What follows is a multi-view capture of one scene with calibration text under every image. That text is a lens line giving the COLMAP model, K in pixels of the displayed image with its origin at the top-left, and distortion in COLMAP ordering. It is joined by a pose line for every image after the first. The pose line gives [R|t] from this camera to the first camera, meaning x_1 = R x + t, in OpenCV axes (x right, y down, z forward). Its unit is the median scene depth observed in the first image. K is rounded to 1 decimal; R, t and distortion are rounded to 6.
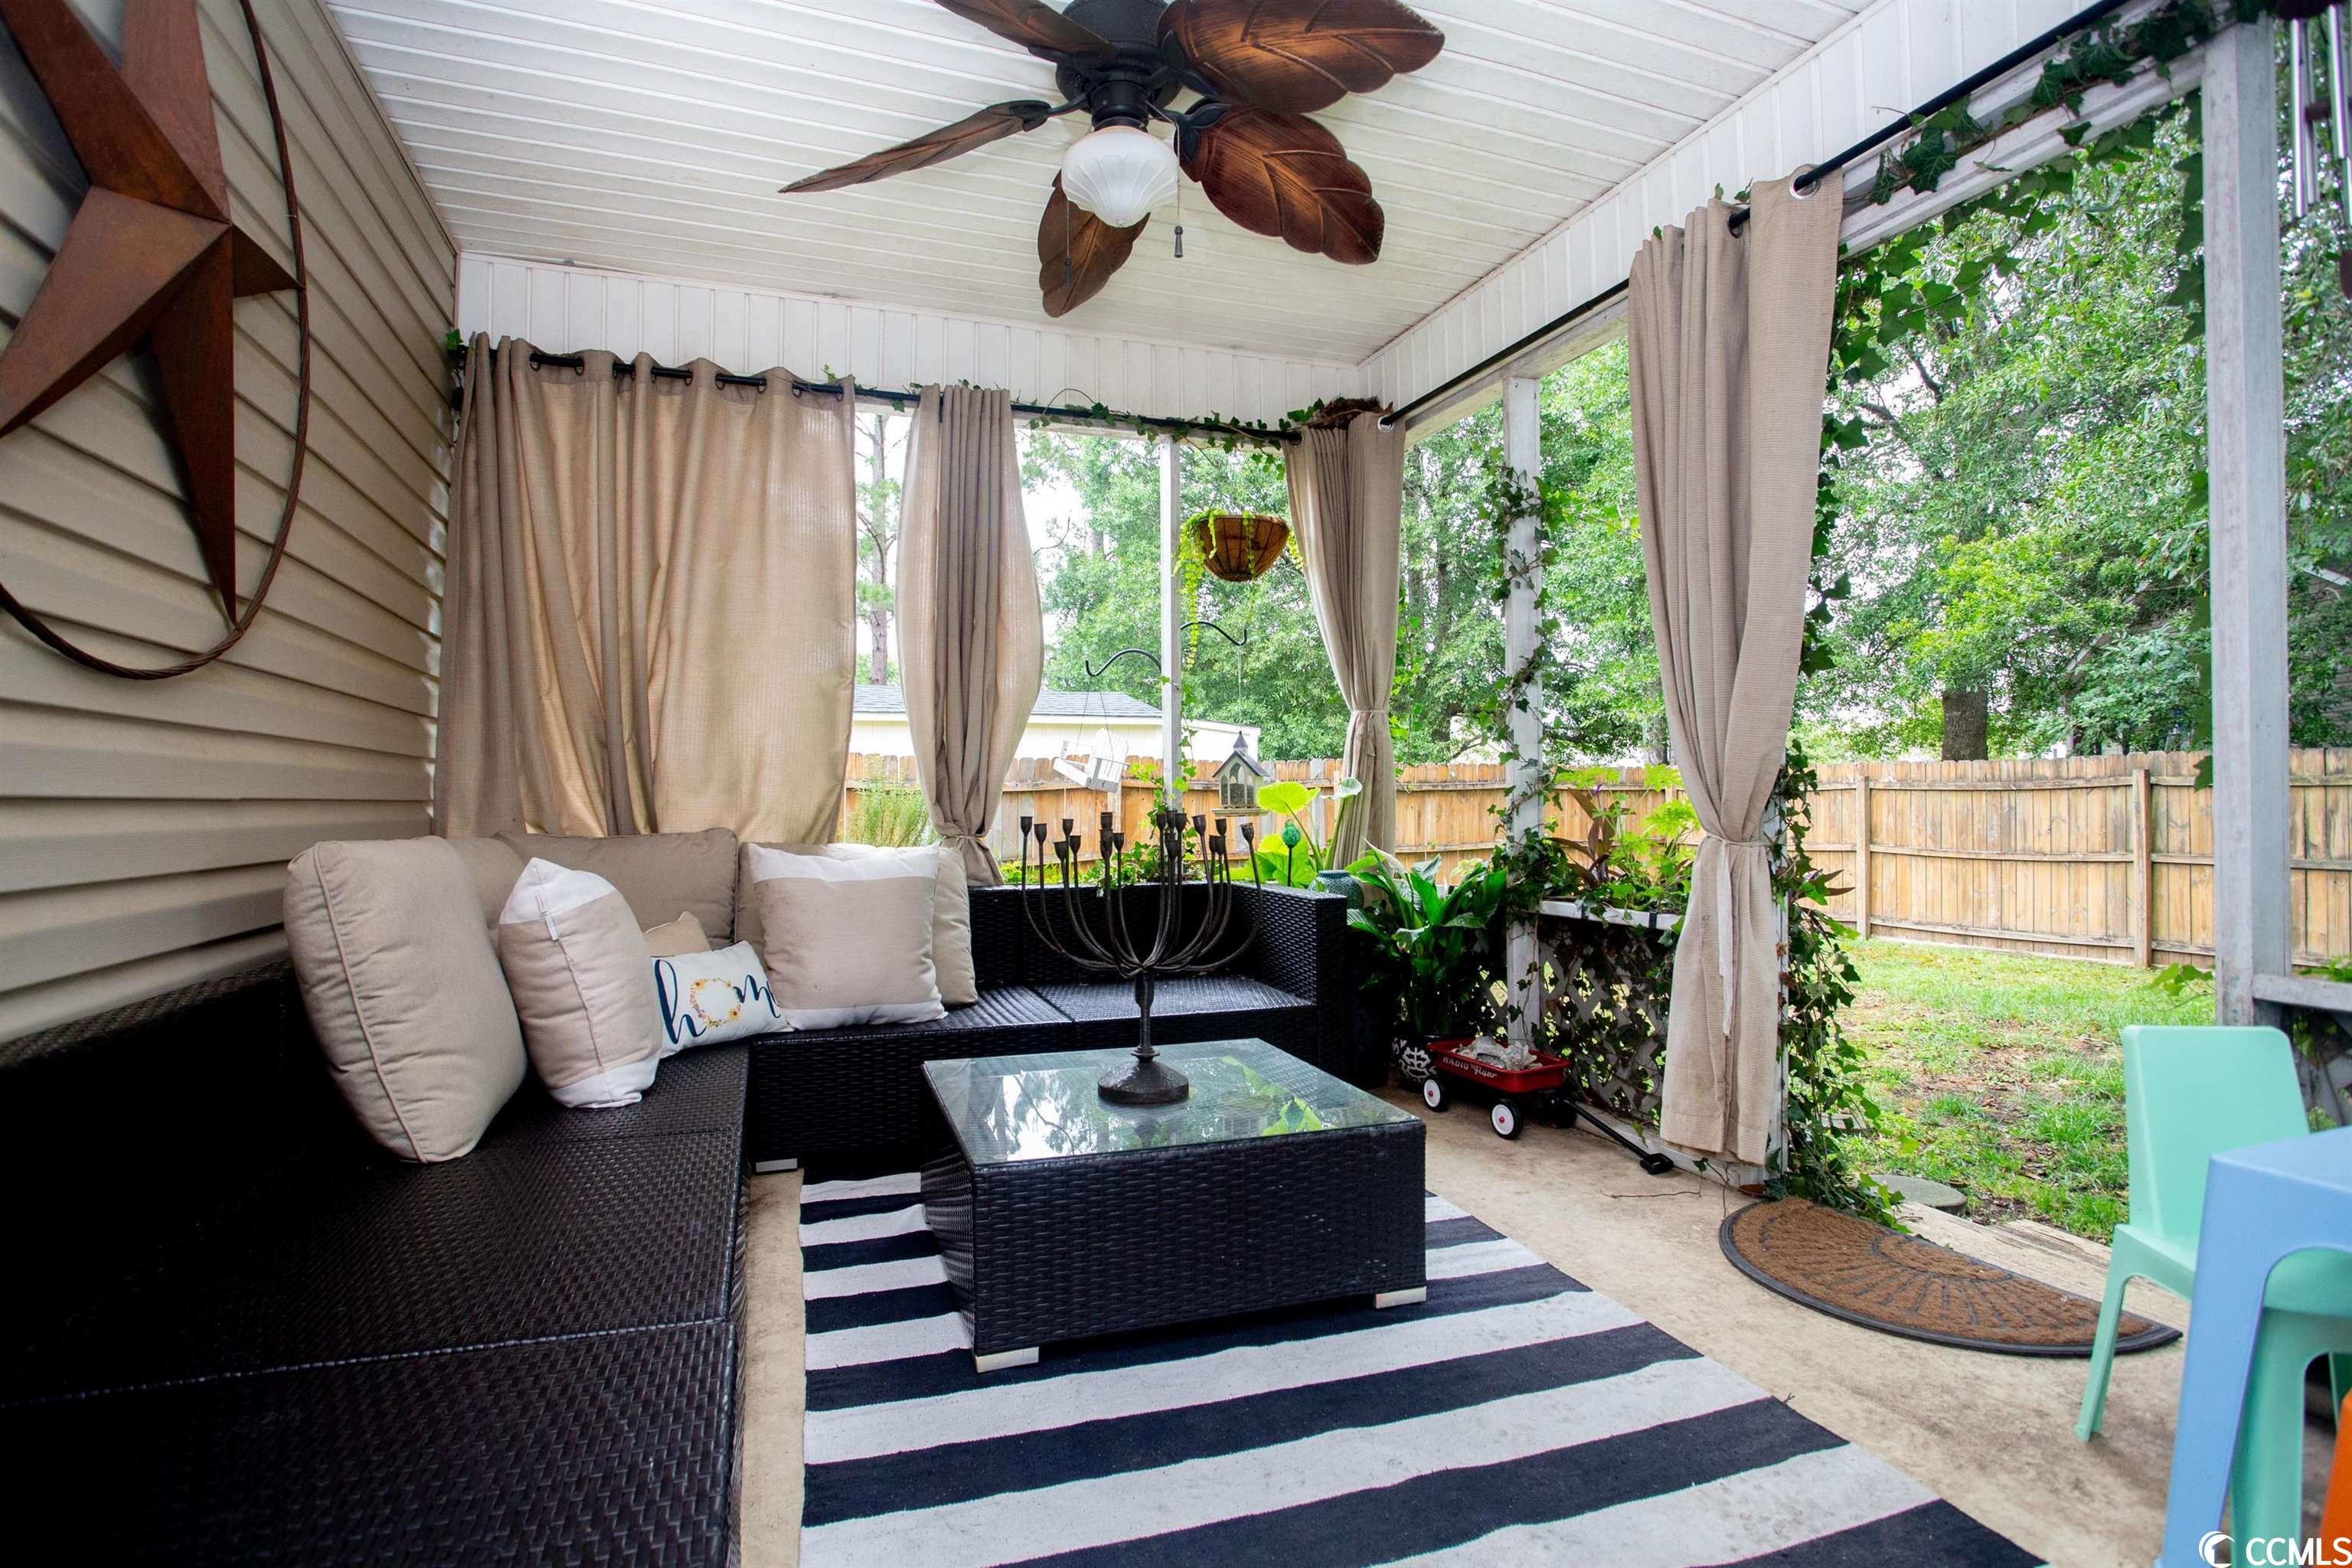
lens RADIAL K [[1174.2, 0, 1160.9], [0, 1174.2, 788.0], [0, 0, 1]] dist [-0.077403, 0.031472]
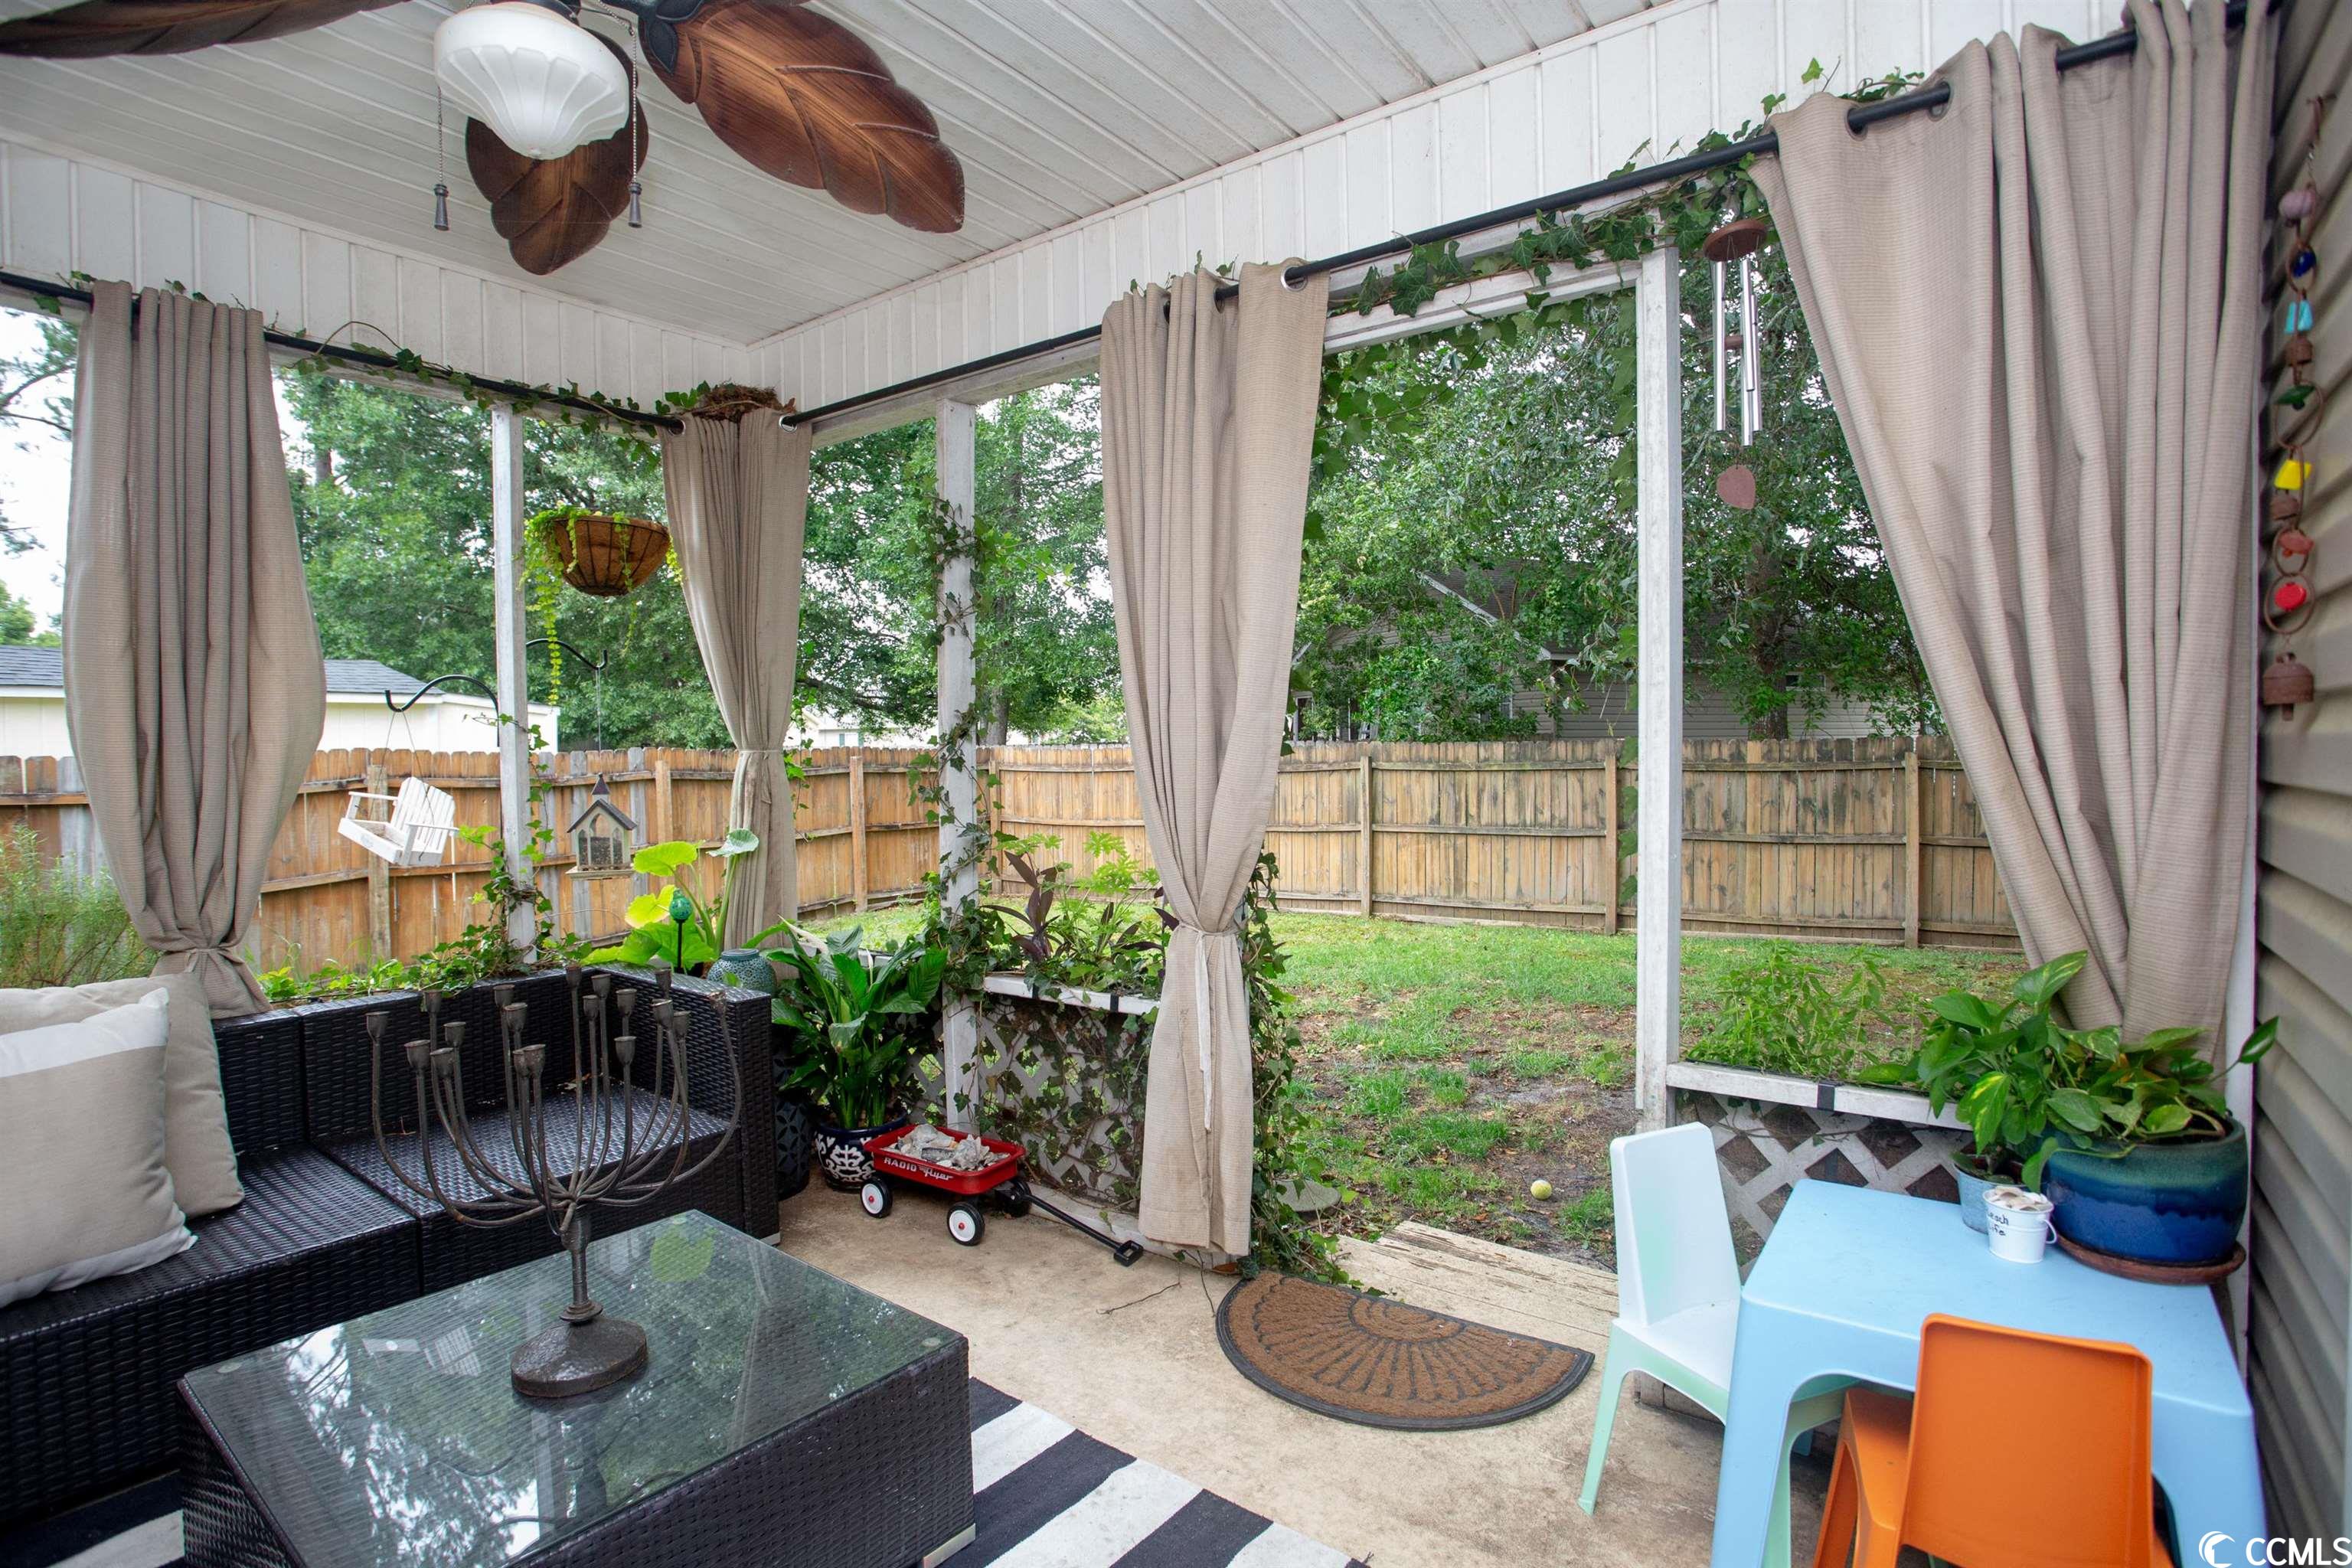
lens RADIAL K [[1174.2, 0, 1160.9], [0, 1174.2, 788.0], [0, 0, 1]] dist [-0.077403, 0.031472]
pose [[0.834354, -0.026023, 0.550615, -0.064015], [0.005808, 0.999245, 0.038426, -0.086319], [-0.551199, -0.028863, 0.833875, 0.143103]]
